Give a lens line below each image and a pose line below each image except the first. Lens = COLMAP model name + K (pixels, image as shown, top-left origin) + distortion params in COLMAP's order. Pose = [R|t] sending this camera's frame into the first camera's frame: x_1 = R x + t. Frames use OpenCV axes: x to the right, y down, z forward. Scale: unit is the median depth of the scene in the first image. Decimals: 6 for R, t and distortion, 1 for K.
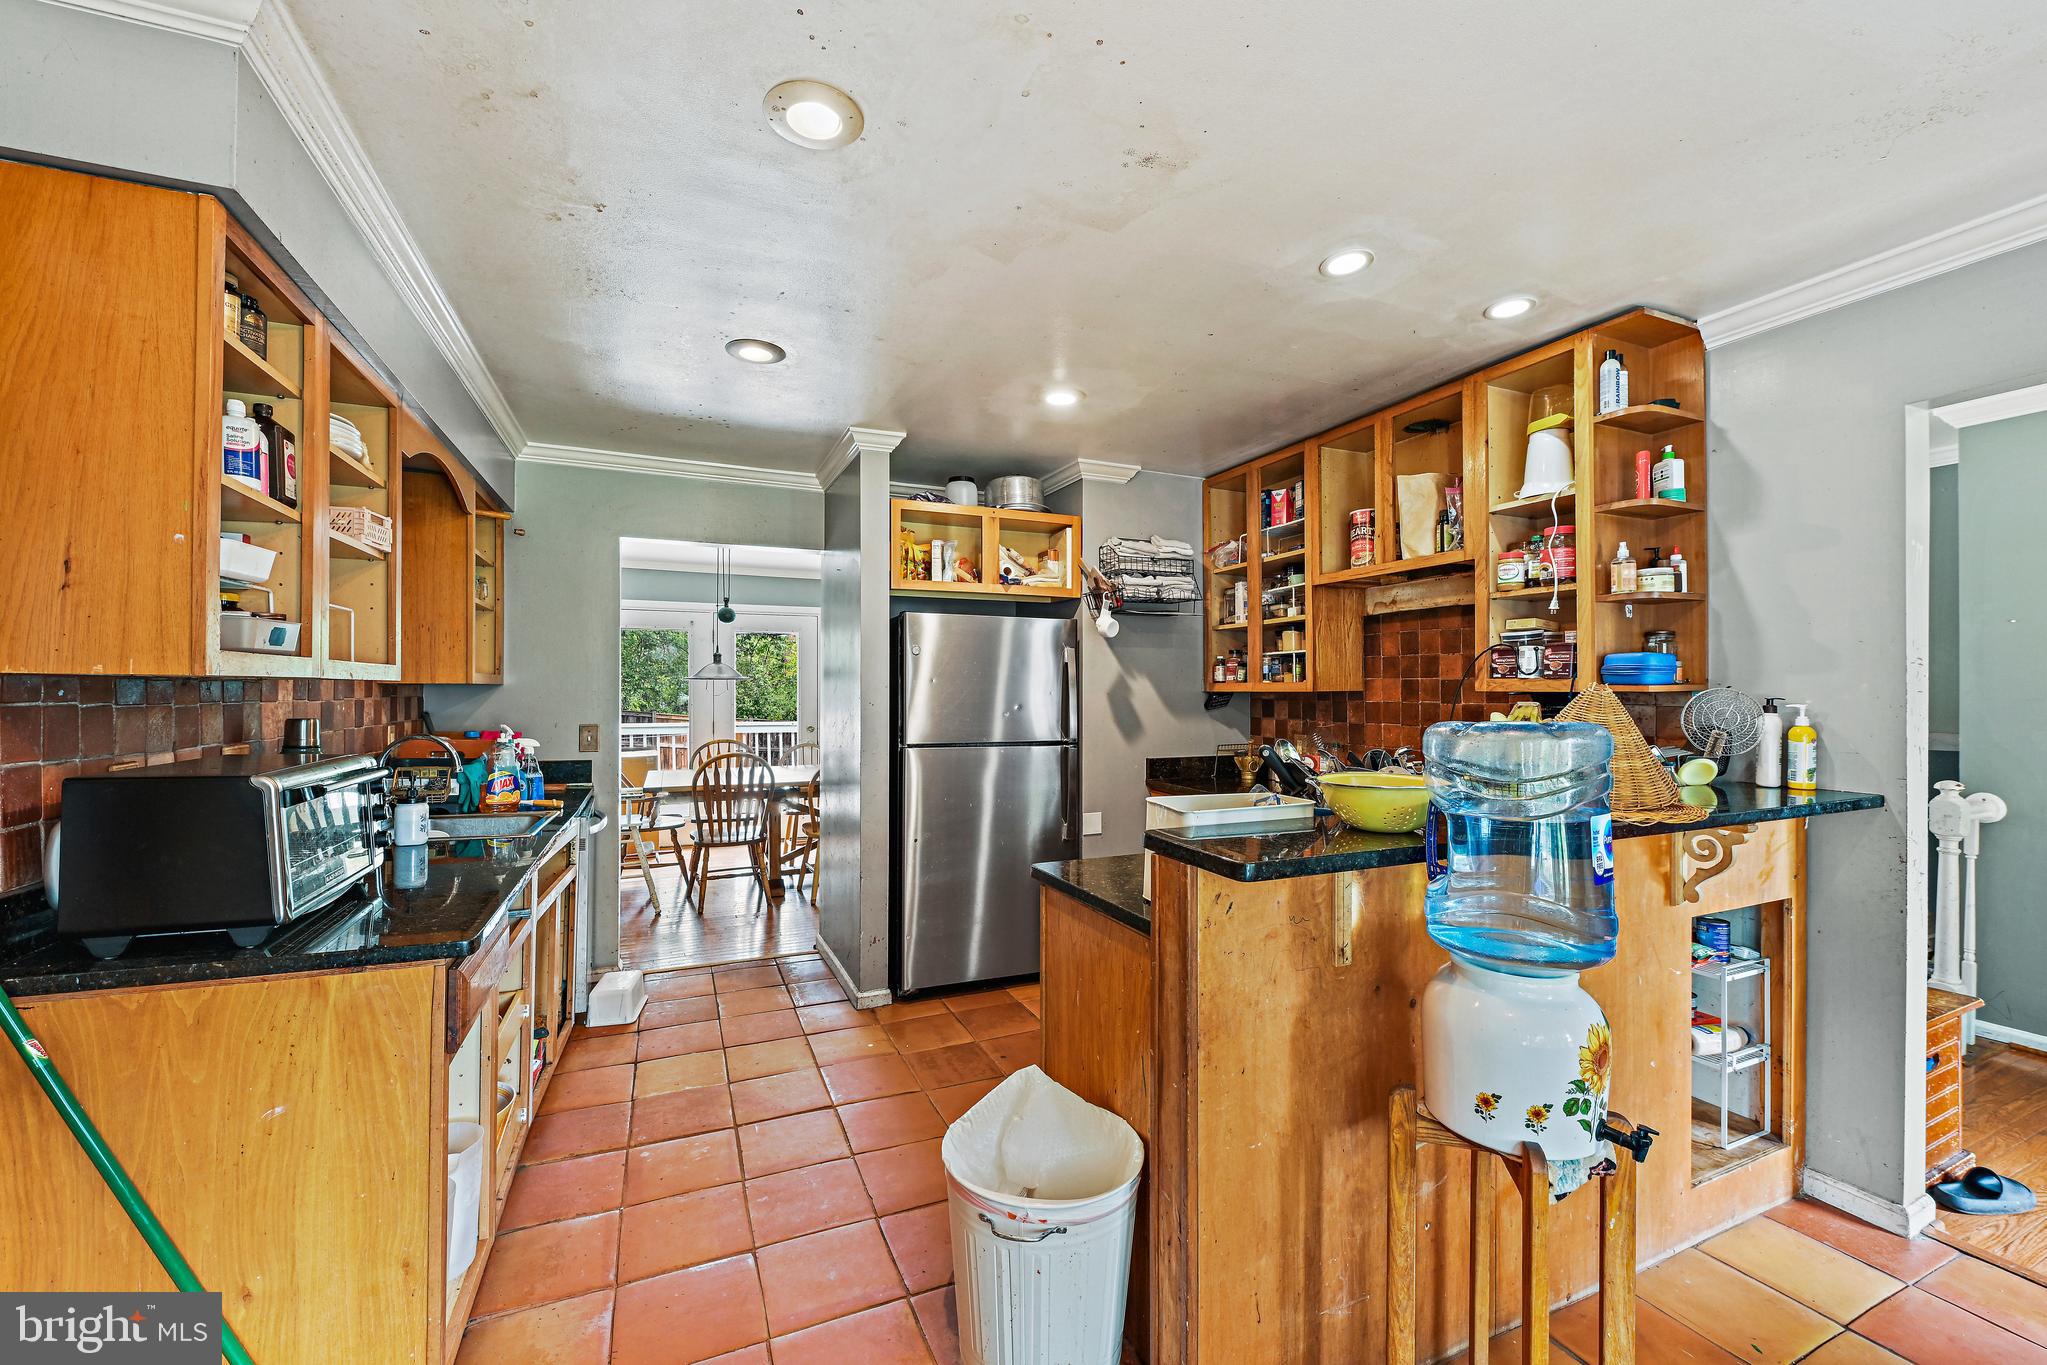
lens RADIAL K [[824.0, 0, 1024.0], [0, 824.0, 688.9], [0, 0, 1]] dist [0.000800, -0.000544]
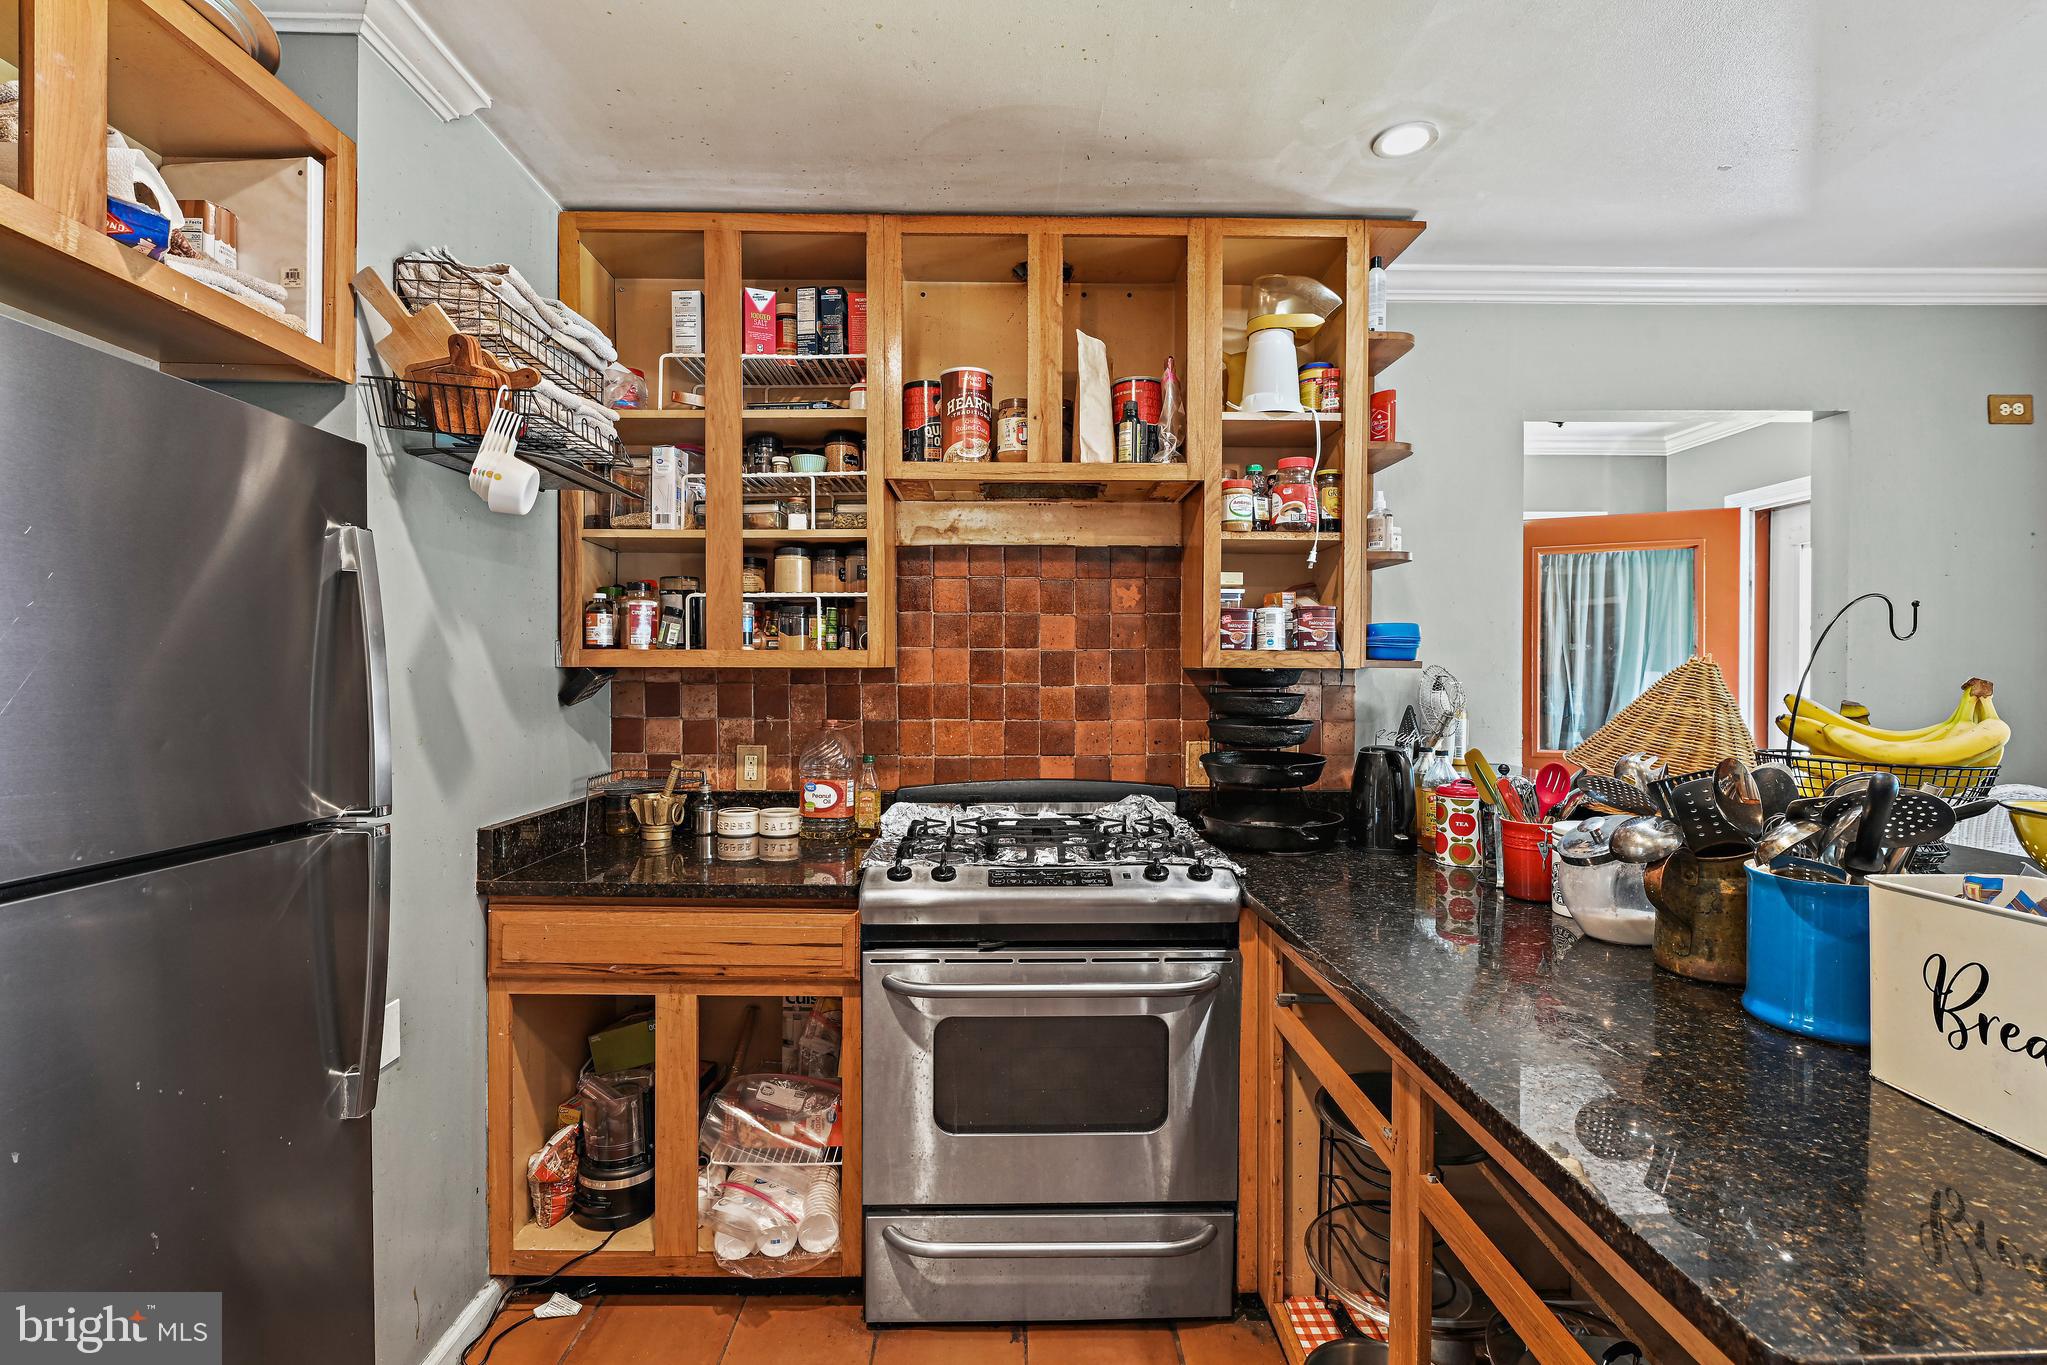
lens RADIAL K [[933.6, 0, 1021.3], [0, 933.6, 683.5], [0, 0, 1]] dist [0.003127, 0.000024]
pose [[0.380361, -0.005729, 0.924820, -0.207085], [-0.005181, 0.999952, 0.008325, 0.008678], [-0.924824, -0.007958, 0.380313, 0.674763]]
